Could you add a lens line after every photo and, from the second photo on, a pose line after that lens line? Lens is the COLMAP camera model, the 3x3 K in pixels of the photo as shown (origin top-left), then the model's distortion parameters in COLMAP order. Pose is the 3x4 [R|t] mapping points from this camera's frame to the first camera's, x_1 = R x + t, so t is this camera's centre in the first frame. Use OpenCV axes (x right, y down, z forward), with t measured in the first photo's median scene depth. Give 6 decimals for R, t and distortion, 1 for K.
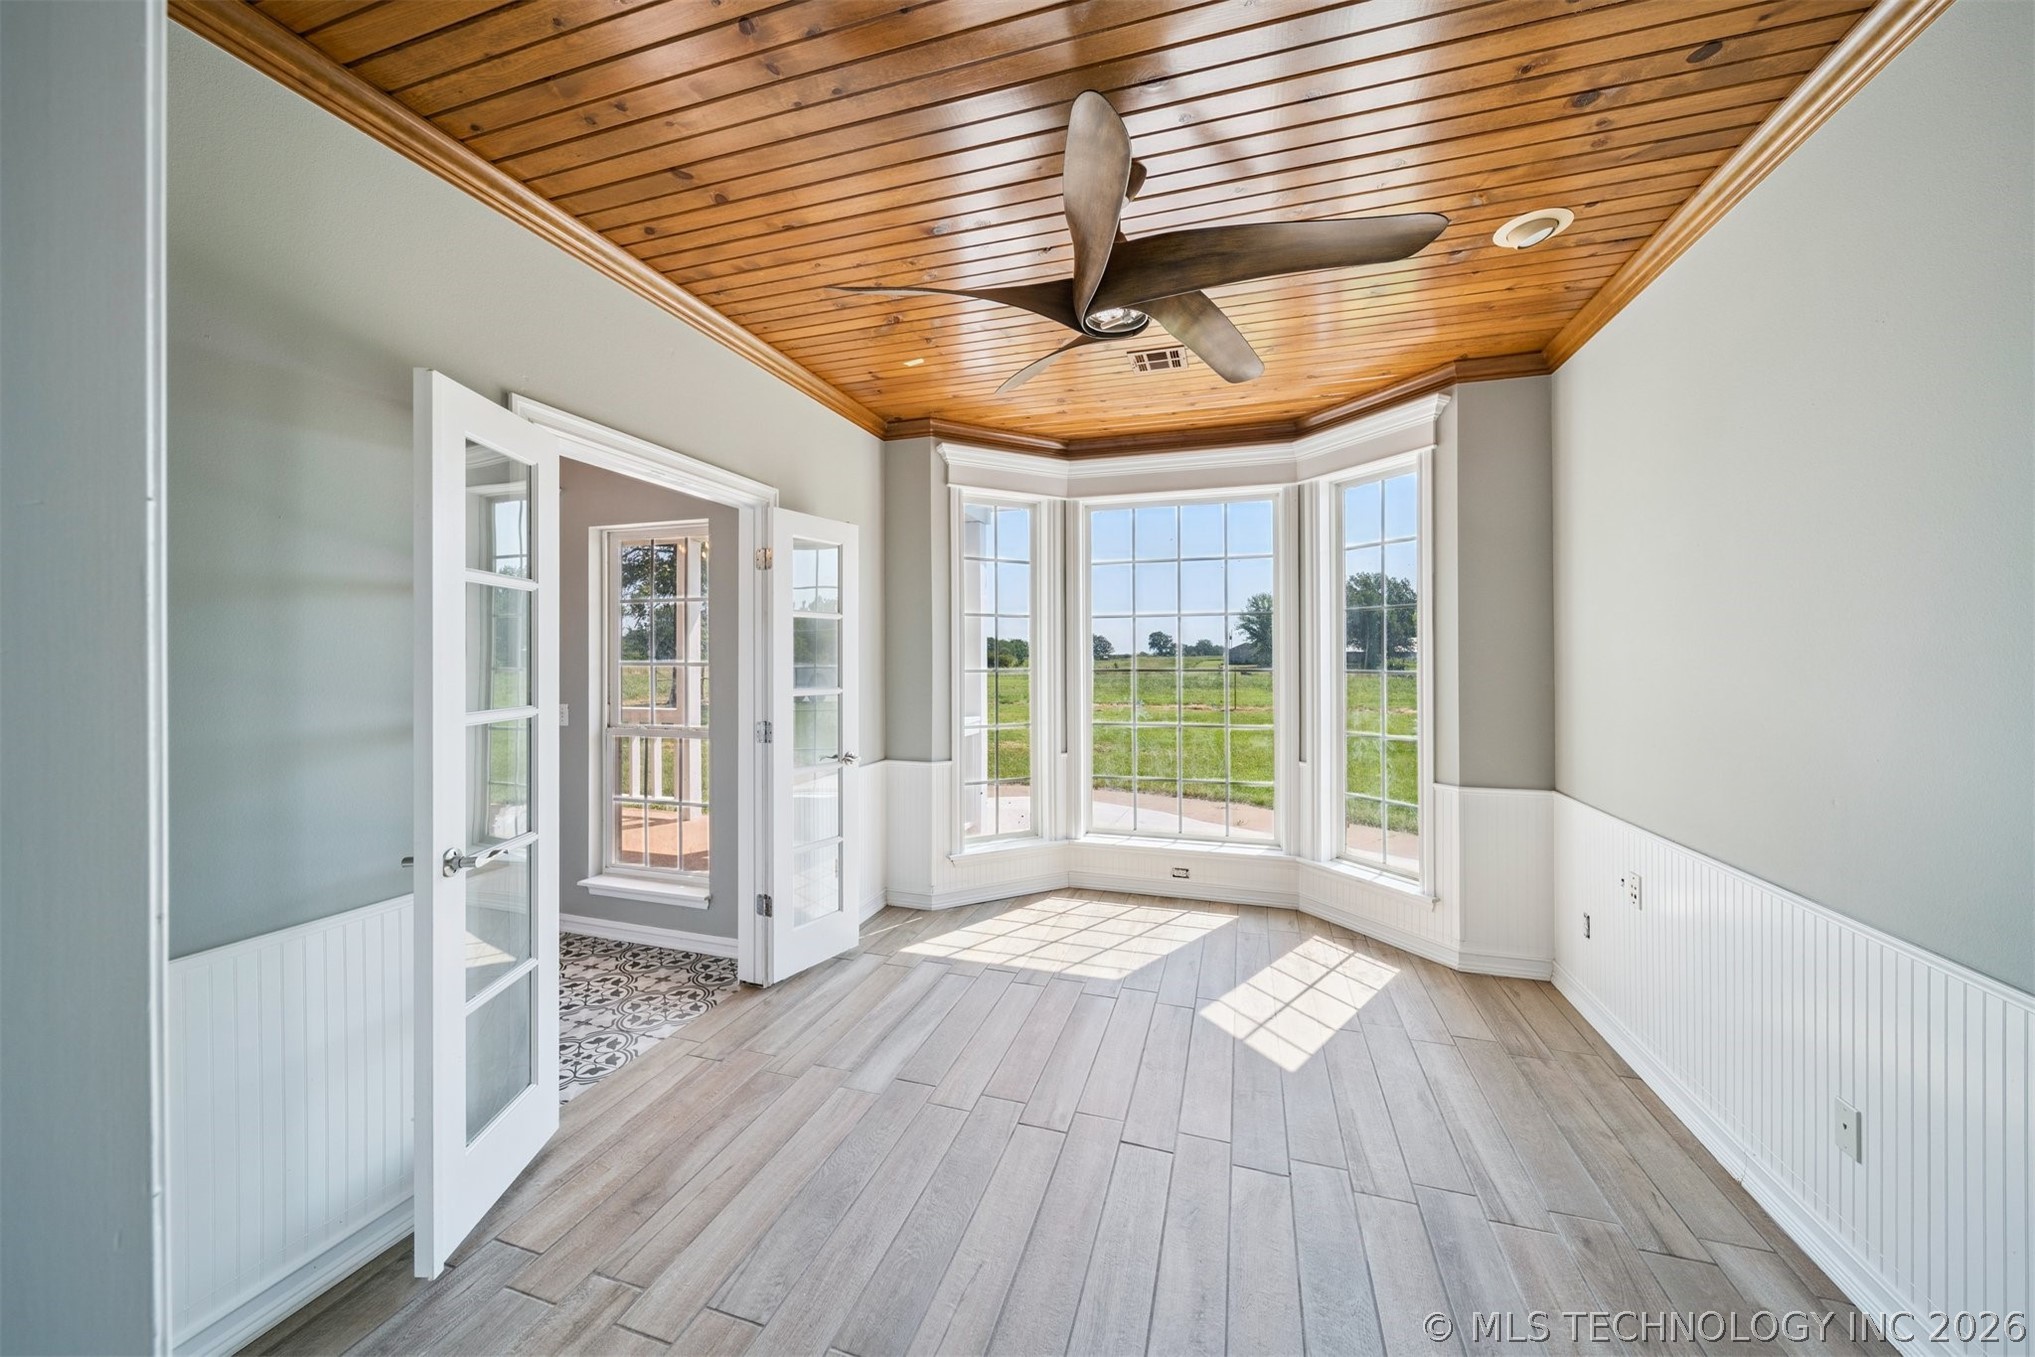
lens RADIAL K [[713.3, 0, 1010.2], [0, 713.3, 664.4], [0, 0, 1]] dist [-0.000529, -0.000877]
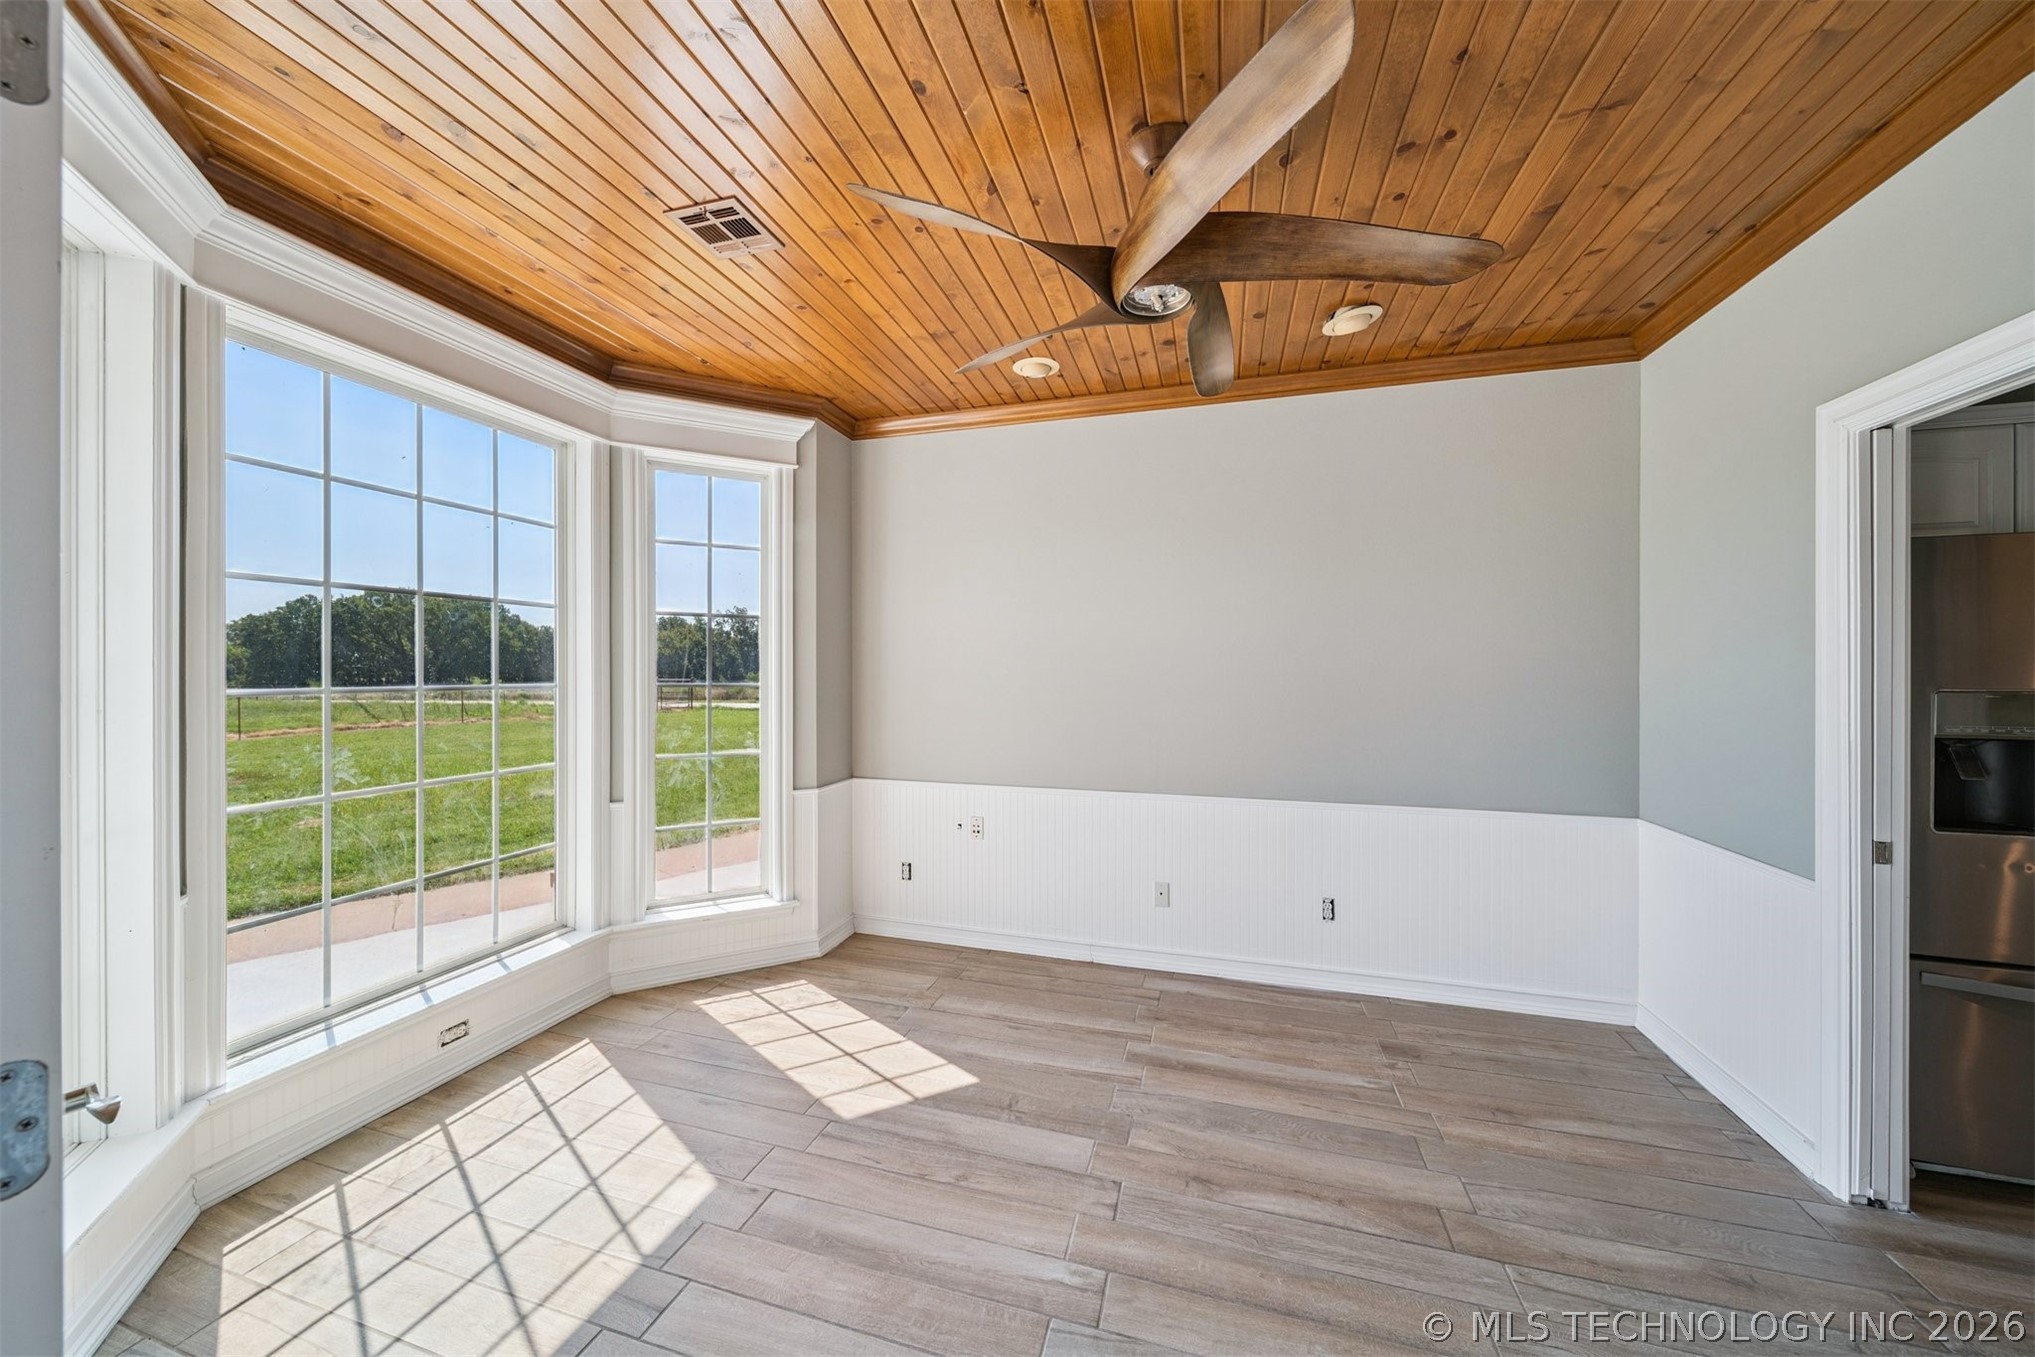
lens RADIAL K [[713.3, 0, 1001.3], [0, 713.3, 671.4], [0, 0, 1]] dist [-0.000529, -0.000877]
pose [[-0.001658, -0.003518, 0.999992, -0.449293], [0.004436, 0.999984, 0.003525, -0.009281], [-0.999989, 0.004442, -0.001643, 0.705410]]
